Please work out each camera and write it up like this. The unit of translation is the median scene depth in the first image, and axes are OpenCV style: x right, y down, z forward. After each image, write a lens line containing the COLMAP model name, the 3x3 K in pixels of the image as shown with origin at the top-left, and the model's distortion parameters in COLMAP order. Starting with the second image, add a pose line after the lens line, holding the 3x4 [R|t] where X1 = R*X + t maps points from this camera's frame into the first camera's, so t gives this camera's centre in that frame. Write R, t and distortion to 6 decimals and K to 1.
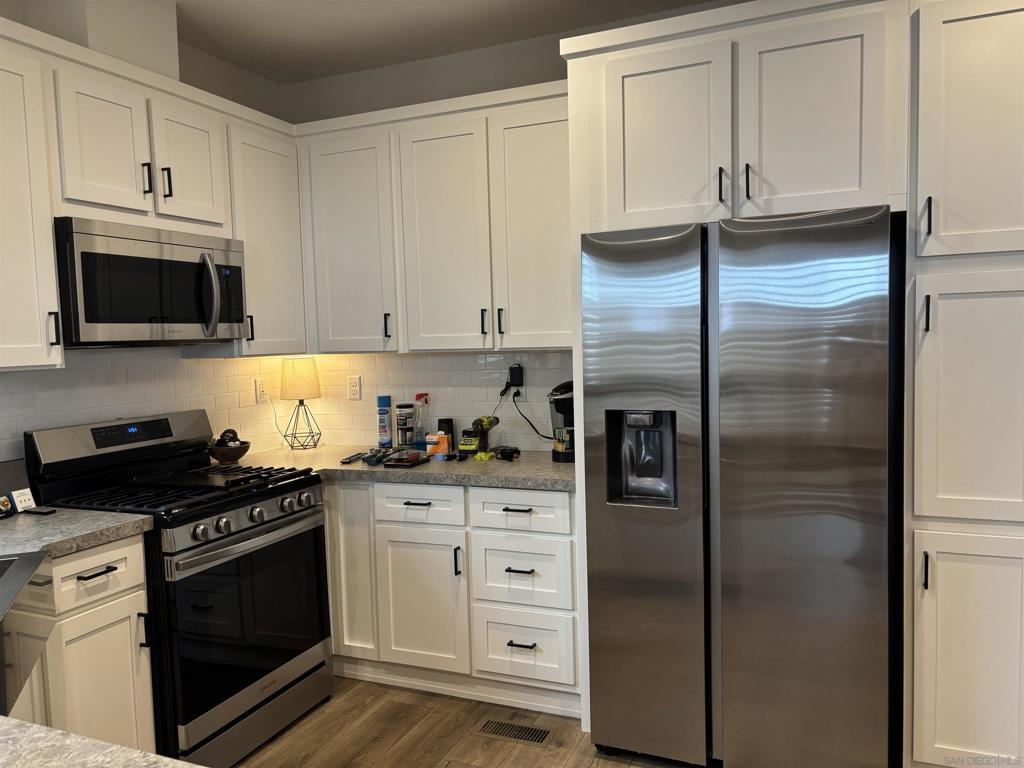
lens RADIAL K [[768.4, 0, 512.0], [0, 768.4, 384.0], [0, 0, 1]] dist [0.075639, -0.083511]
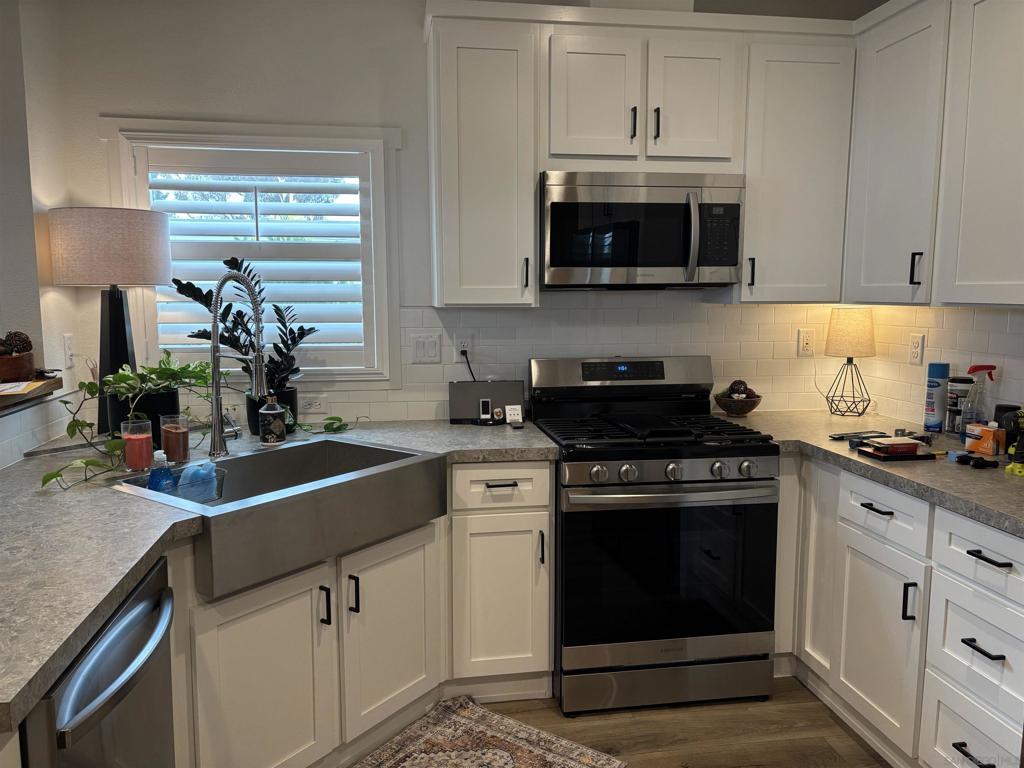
lens RADIAL K [[768.4, 0, 512.0], [0, 768.4, 384.0], [0, 0, 1]] dist [0.075639, -0.083511]
pose [[0.532775, 0.129979, -0.836216, 0.301333], [-0.067664, 0.991513, 0.111008, -0.024921], [0.843548, -0.002561, 0.537048, 0.291236]]
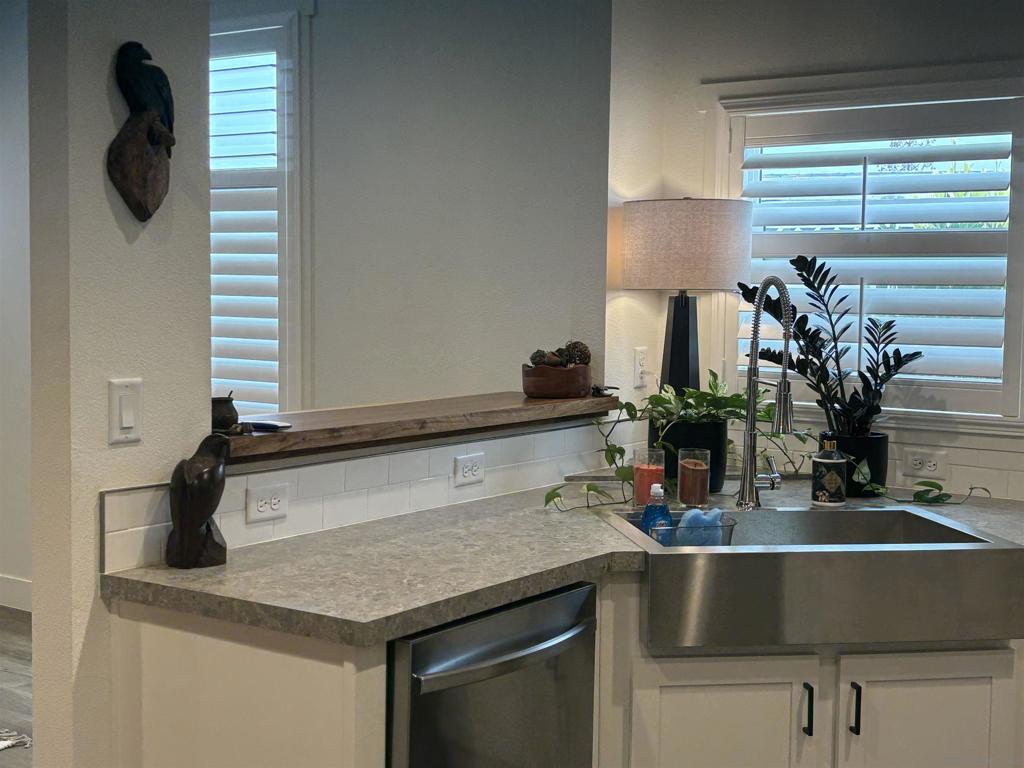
lens RADIAL K [[1411.7, 0, 512.0], [0, 1411.7, 384.0], [0, 0, 1]] dist [0.287499, -1.523069]
pose [[-0.208850, 0.096114, -0.973213, 0.643540], [-0.067955, 0.991327, 0.112486, -0.059216], [0.975584, 0.089628, -0.200507, 0.506814]]
